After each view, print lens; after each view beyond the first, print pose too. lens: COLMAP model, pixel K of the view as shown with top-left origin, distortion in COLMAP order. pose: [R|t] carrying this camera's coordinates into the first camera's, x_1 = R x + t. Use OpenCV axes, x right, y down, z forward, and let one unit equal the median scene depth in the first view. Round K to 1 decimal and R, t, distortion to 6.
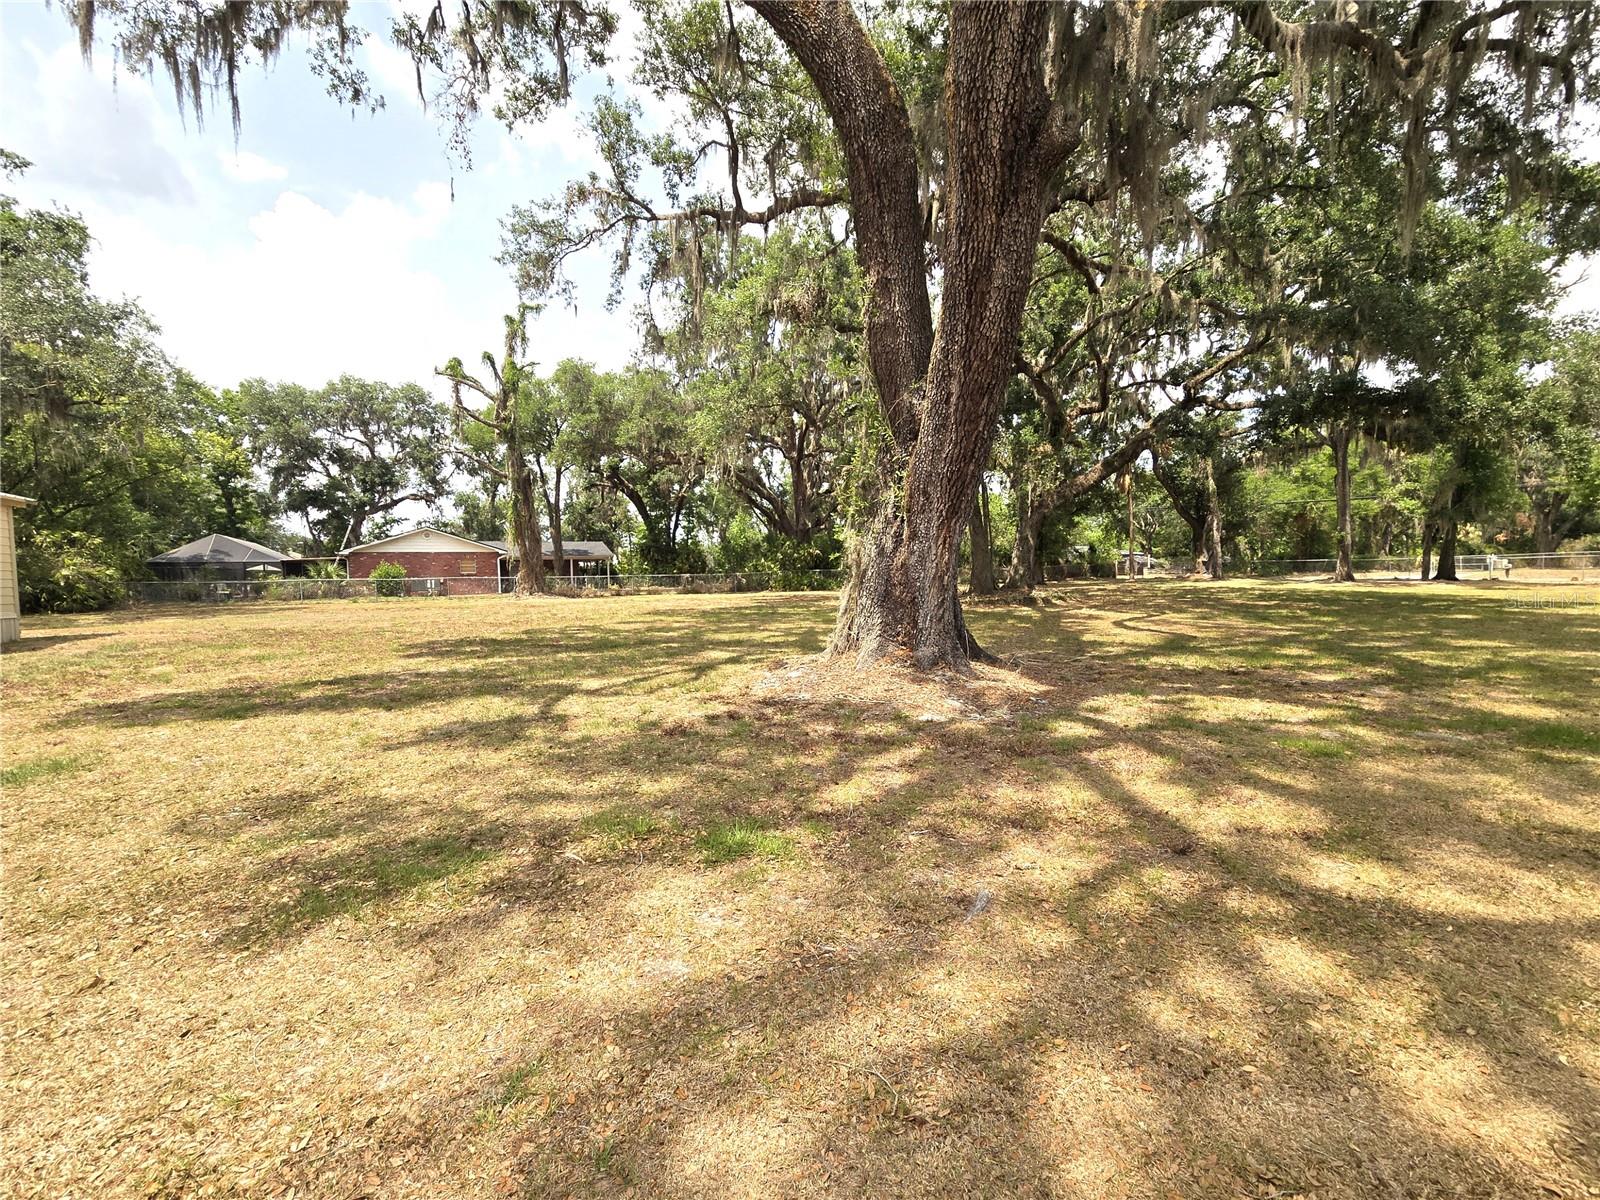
lens RADIAL K [[659.5, 0, 786.5], [0, 659.5, 594.8], [0, 0, 1]] dist [0.003049, -0.001118]
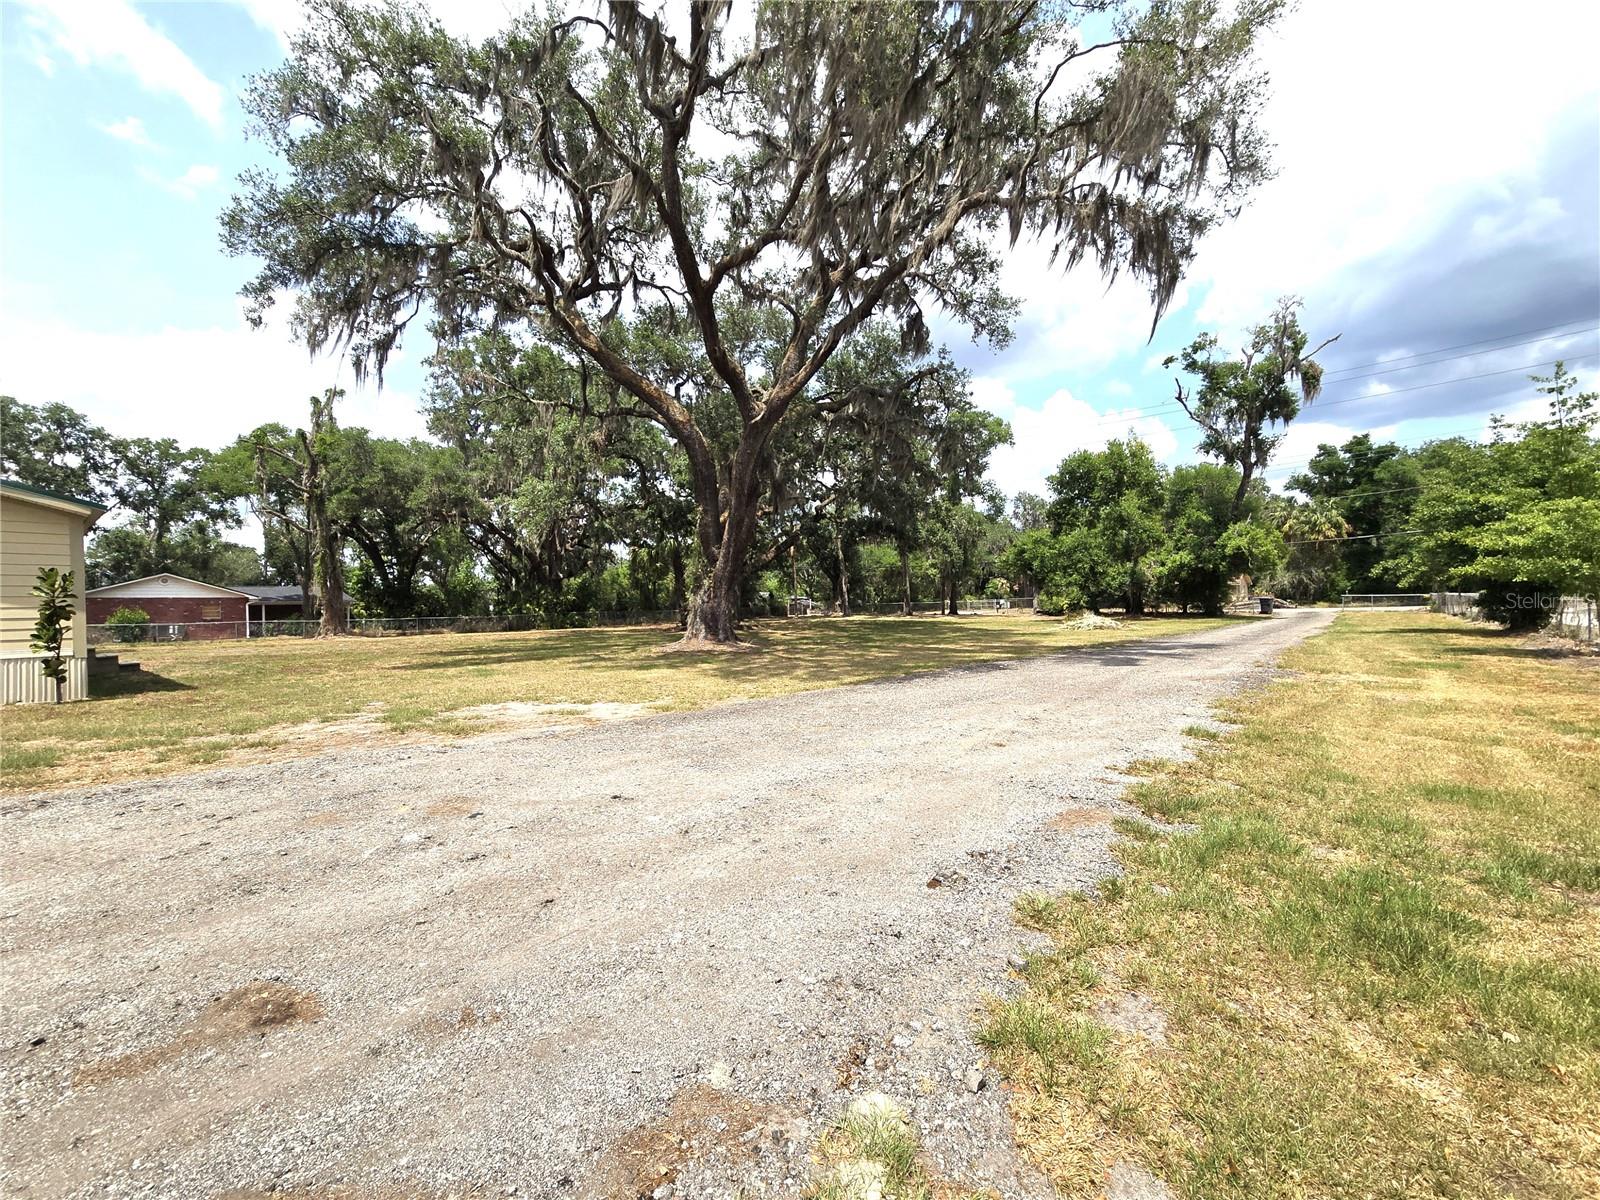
lens RADIAL K [[659.5, 0, 804.6], [0, 659.5, 597.5], [0, 0, 1]] dist [0.003049, -0.001118]
pose [[0.885241, 0.001608, 0.465129, -0.156099], [0.026747, 0.998163, -0.054358, 0.015533], [-0.464362, 0.060561, 0.883572, -0.334723]]
